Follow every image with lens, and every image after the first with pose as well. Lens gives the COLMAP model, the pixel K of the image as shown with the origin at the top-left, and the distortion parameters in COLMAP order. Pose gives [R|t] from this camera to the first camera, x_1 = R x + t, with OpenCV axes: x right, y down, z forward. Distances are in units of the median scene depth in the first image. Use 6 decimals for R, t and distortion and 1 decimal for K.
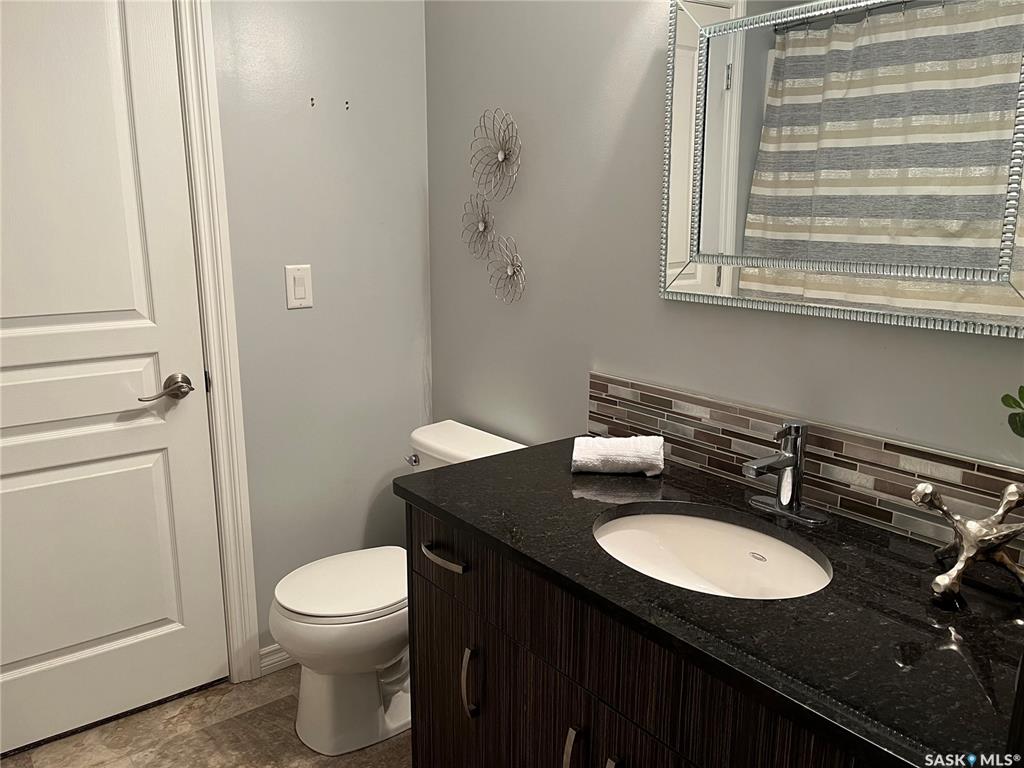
lens RADIAL K [[773.0, 0, 511.5], [0, 773.0, 385.1], [0, 0, 1]] dist [0.055728, -0.076753]
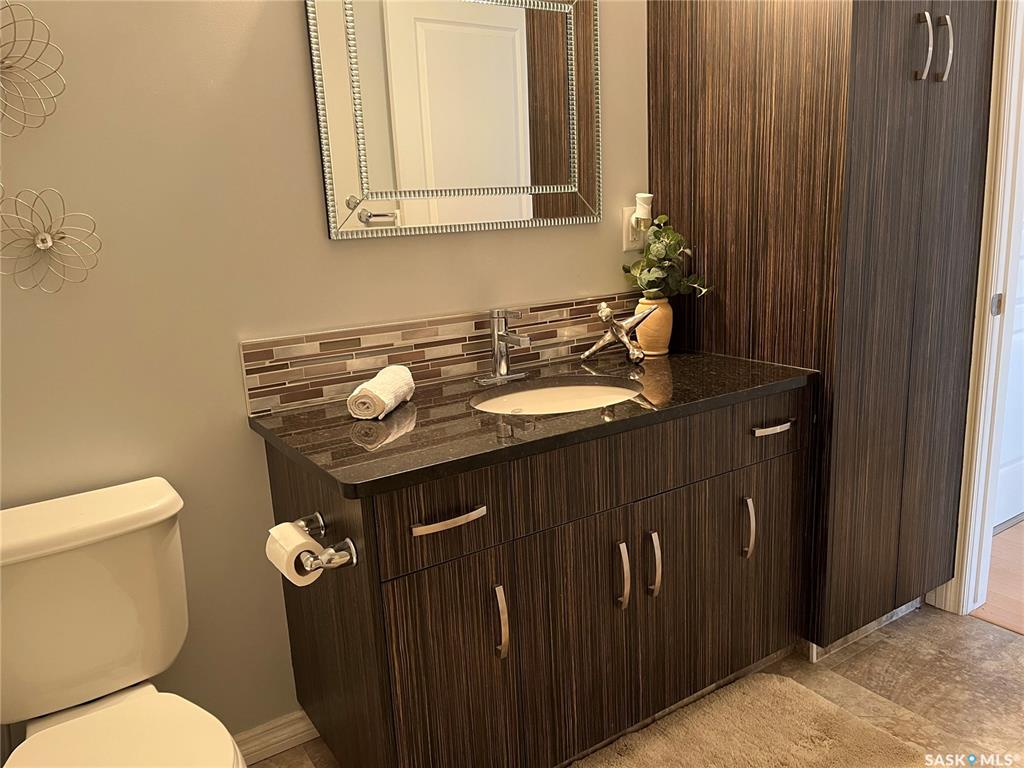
lens RADIAL K [[773.0, 0, 512.3], [0, 773.0, 385.9], [0, 0, 1]] dist [0.055728, -0.076753]
pose [[0.078603, -0.211650, 0.974180, -0.763273], [0.272186, 0.944631, 0.183269, -0.051140], [-0.959029, 0.250752, 0.131859, 0.653703]]
